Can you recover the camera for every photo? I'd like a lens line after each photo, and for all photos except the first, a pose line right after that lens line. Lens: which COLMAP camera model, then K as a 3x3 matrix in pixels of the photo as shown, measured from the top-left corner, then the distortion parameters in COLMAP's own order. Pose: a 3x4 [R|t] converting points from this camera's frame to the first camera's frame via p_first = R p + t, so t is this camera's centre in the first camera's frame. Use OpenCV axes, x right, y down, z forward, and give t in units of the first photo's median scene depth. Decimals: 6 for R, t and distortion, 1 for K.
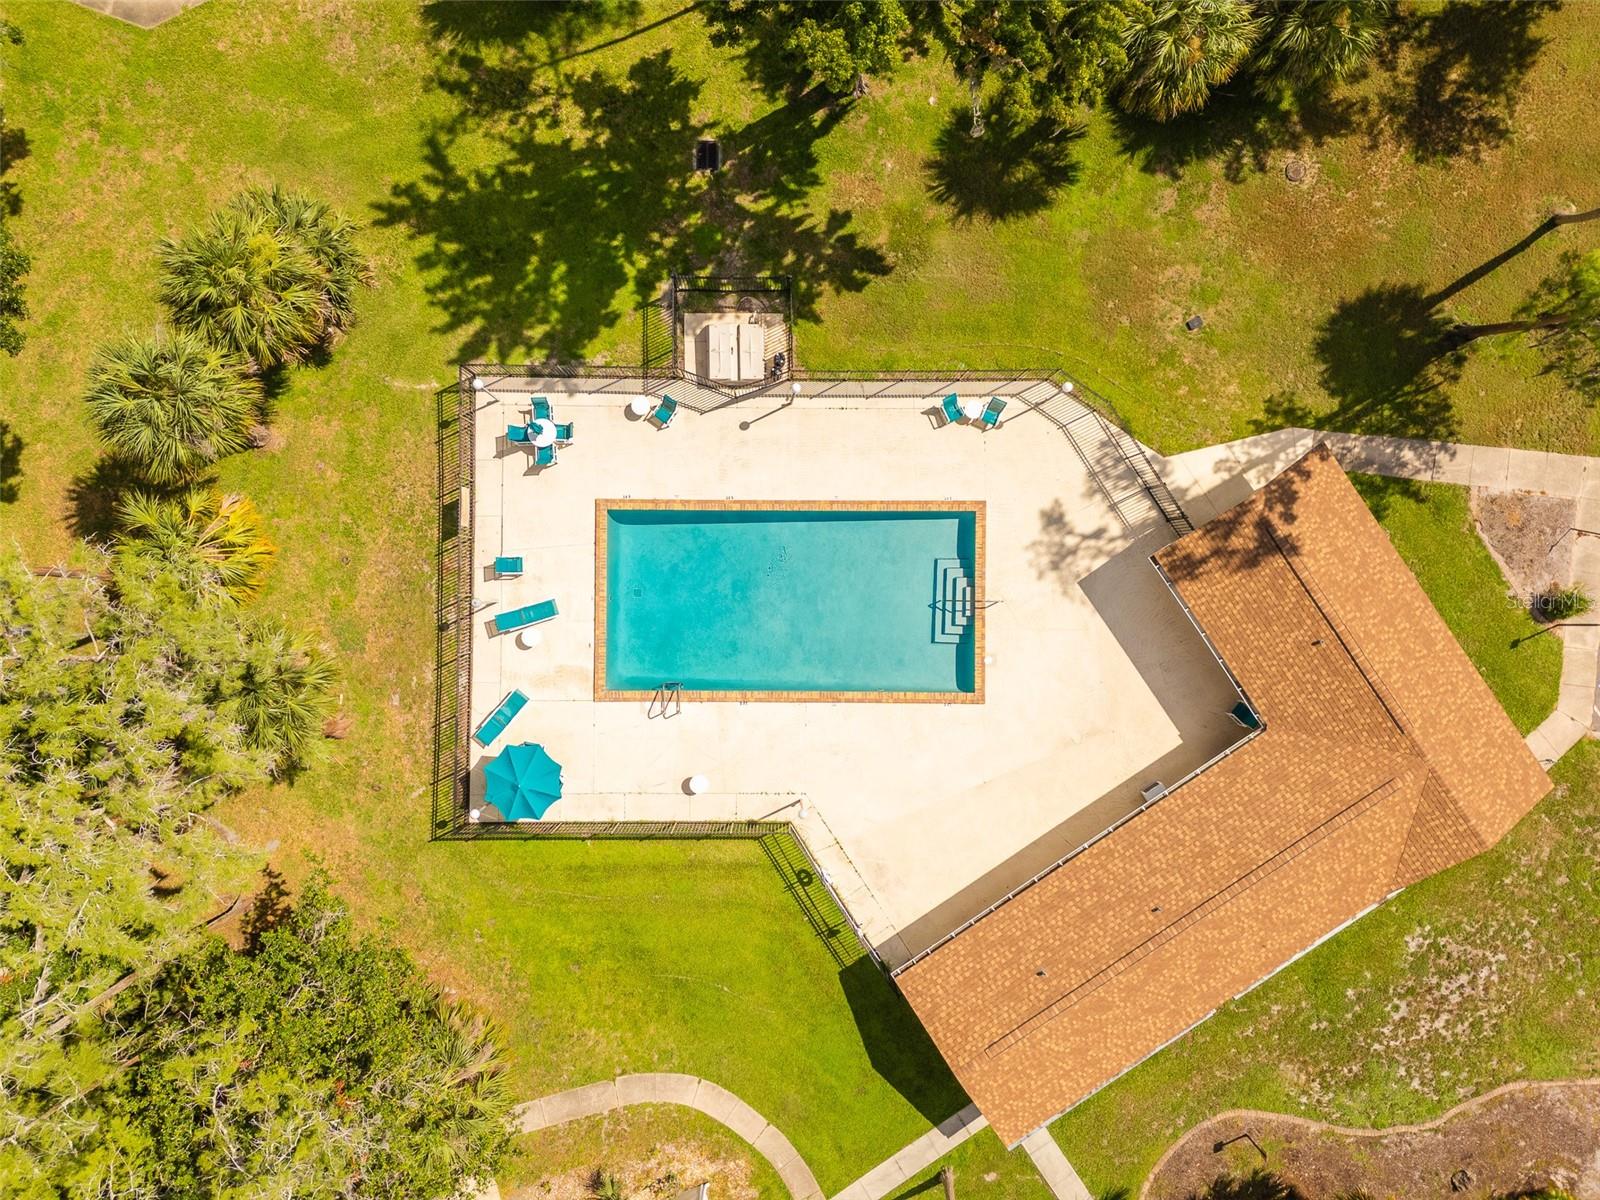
lens RADIAL K [[1160.0, 0, 809.6], [0, 1160.0, 575.9], [0, 0, 1]] dist [0.078819, -0.057682]
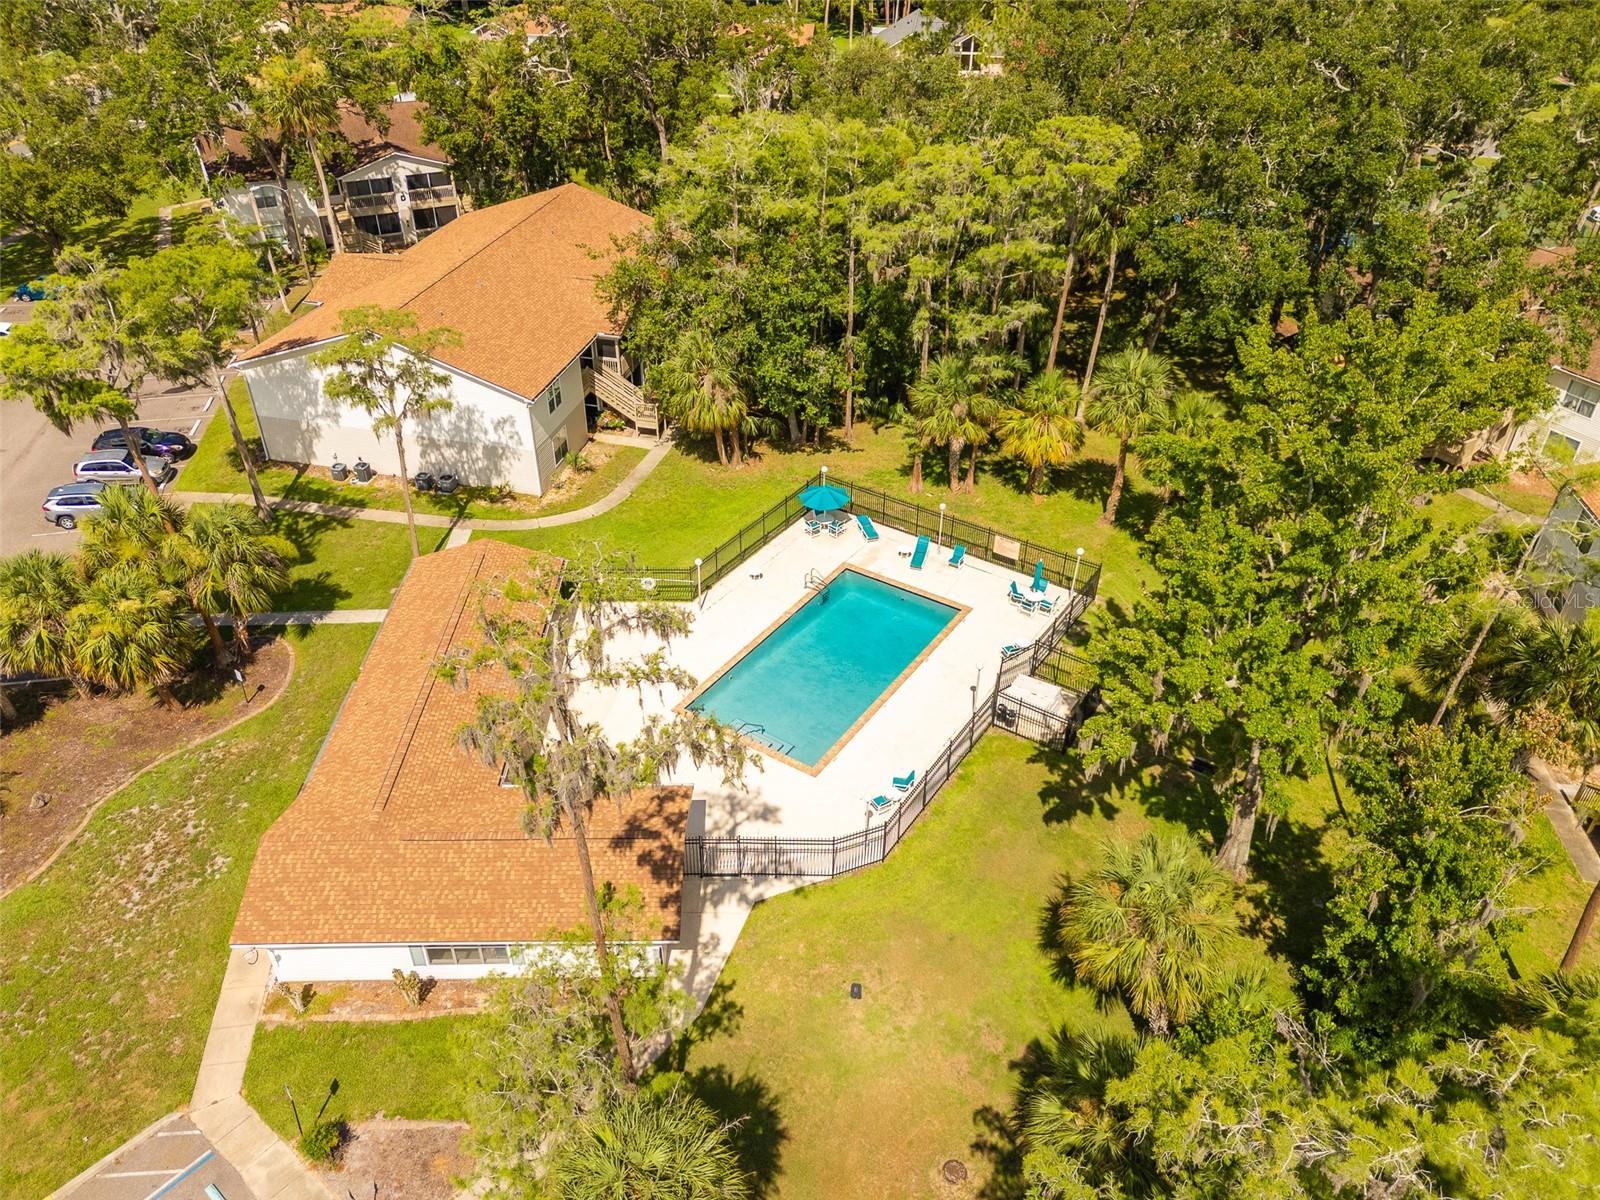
lens RADIAL K [[1200.7, 0, 800.0], [0, 1200.7, 600.0], [0, 0, 1]] dist [0.068174, -0.033923]
pose [[-0.544334, 0.455395, -0.704497, 0.877372], [-0.838609, -0.316280, 0.443510, -0.499536], [-0.020846, 0.832216, 0.554060, 0.226426]]
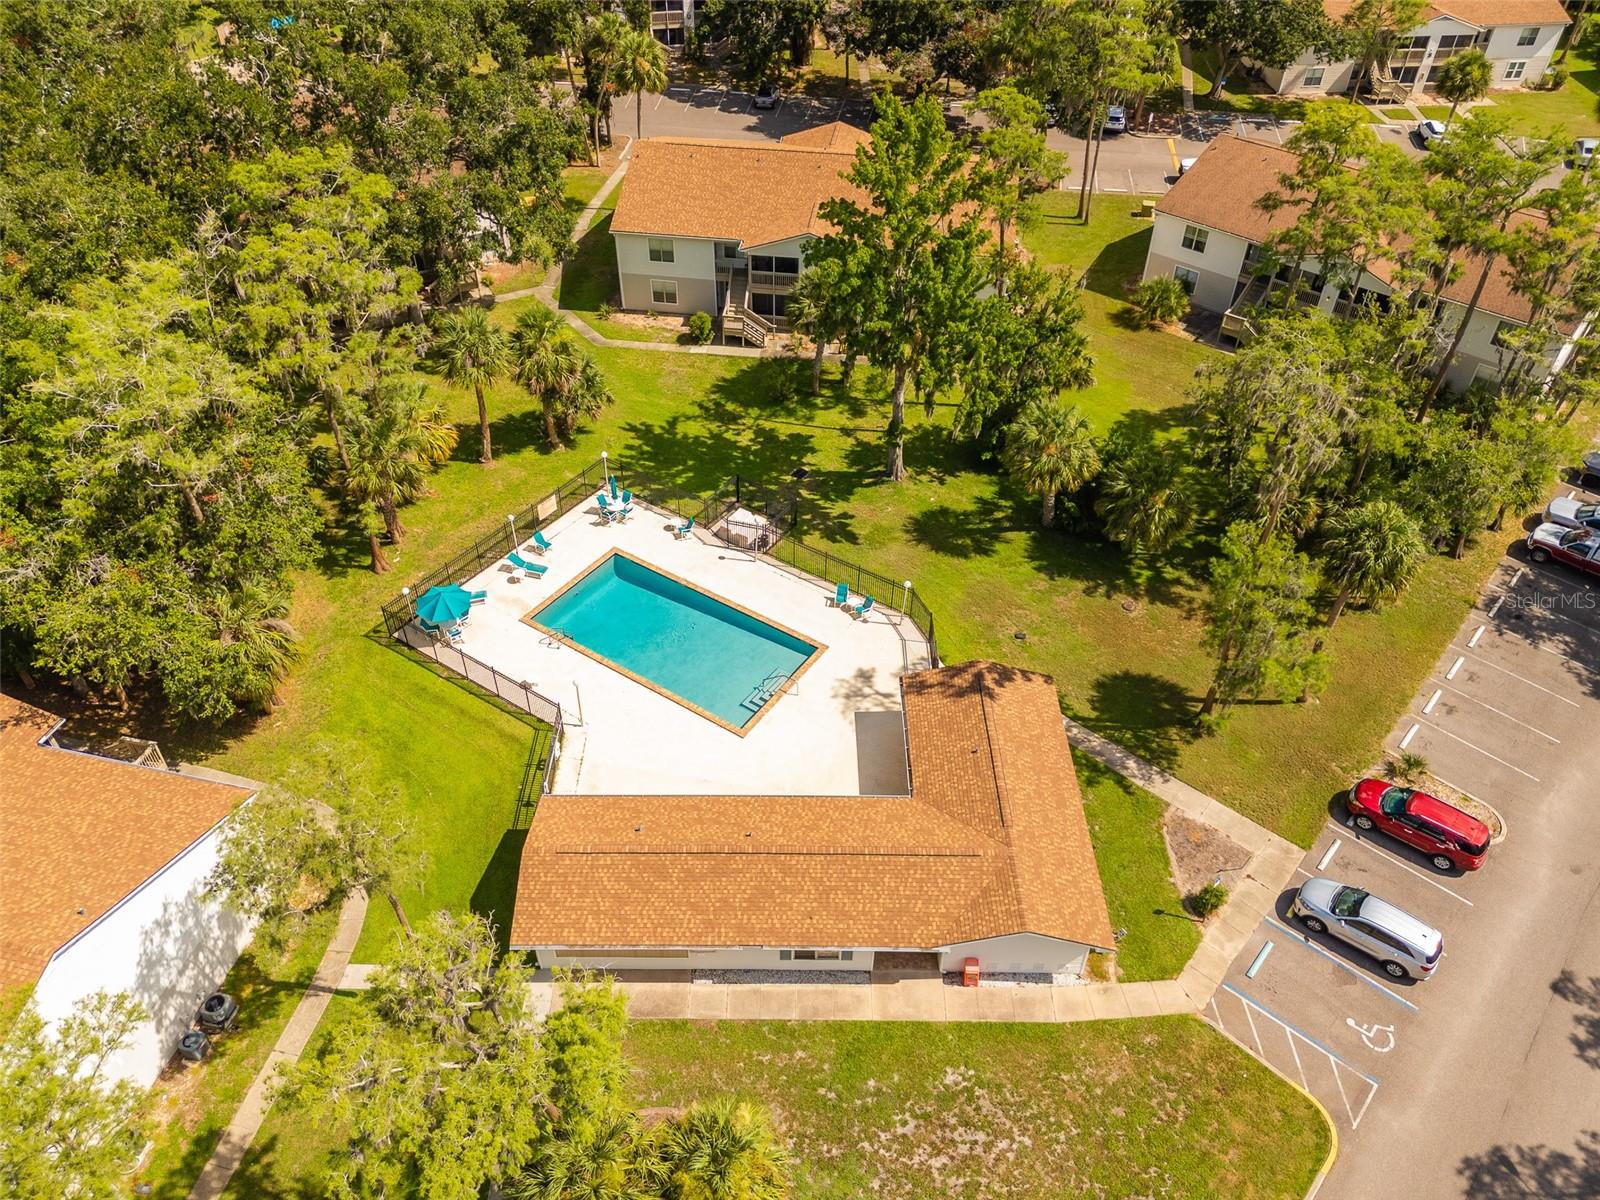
lens RADIAL K [[1160.0, 0, 809.6], [0, 1160.0, 575.9], [0, 0, 1]] dist [0.078819, -0.057682]
pose [[0.836386, 0.349136, -0.422566, 0.683621], [-0.548127, 0.538131, -0.640291, 0.785062], [0.003848, 0.767150, 0.641456, 0.043001]]
